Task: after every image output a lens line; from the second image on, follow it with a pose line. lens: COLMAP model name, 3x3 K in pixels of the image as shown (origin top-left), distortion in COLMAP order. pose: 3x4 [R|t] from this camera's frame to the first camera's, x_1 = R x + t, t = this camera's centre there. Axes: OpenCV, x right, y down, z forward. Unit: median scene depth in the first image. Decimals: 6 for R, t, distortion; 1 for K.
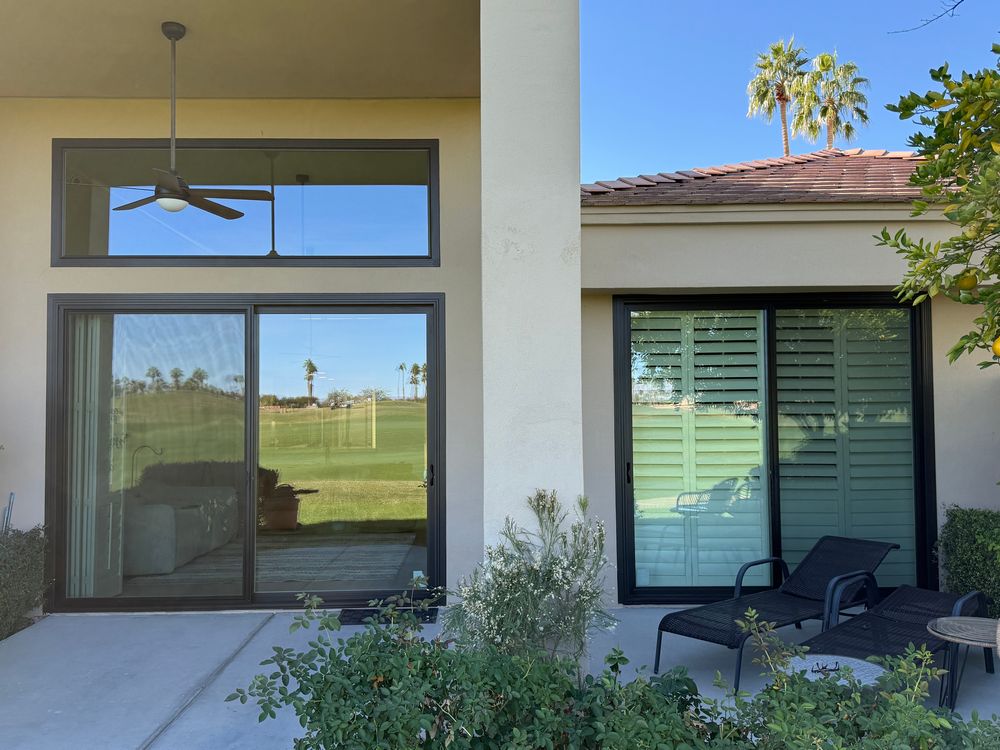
lens RADIAL K [[900.1, 0, 500.0], [0, 900.1, 375.0], [0, 0, 1]] dist [0.064888, -0.188923]
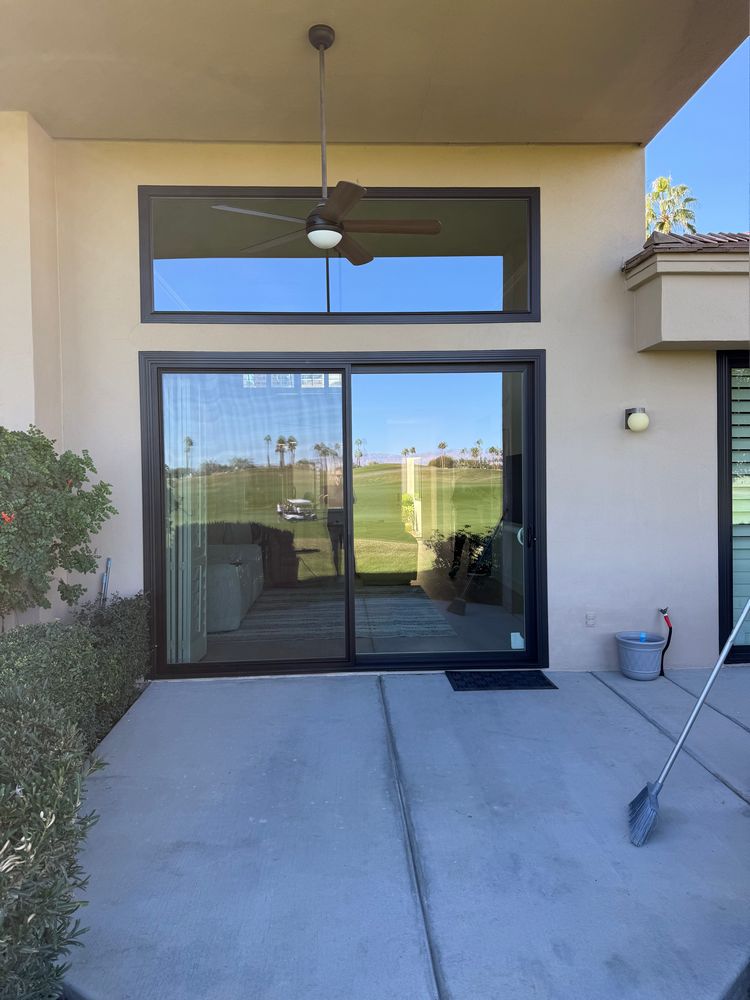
lens RADIAL K [[710.9, 0, 373.7], [0, 710.9, 490.8], [0, 0, 1]] dist [-0.001089, -0.003084]
pose [[0.999437, -0.009427, 0.032187, -0.274260], [0.007575, 0.998334, 0.057195, 0.016661], [-0.032673, -0.056919, 0.997844, 0.230183]]
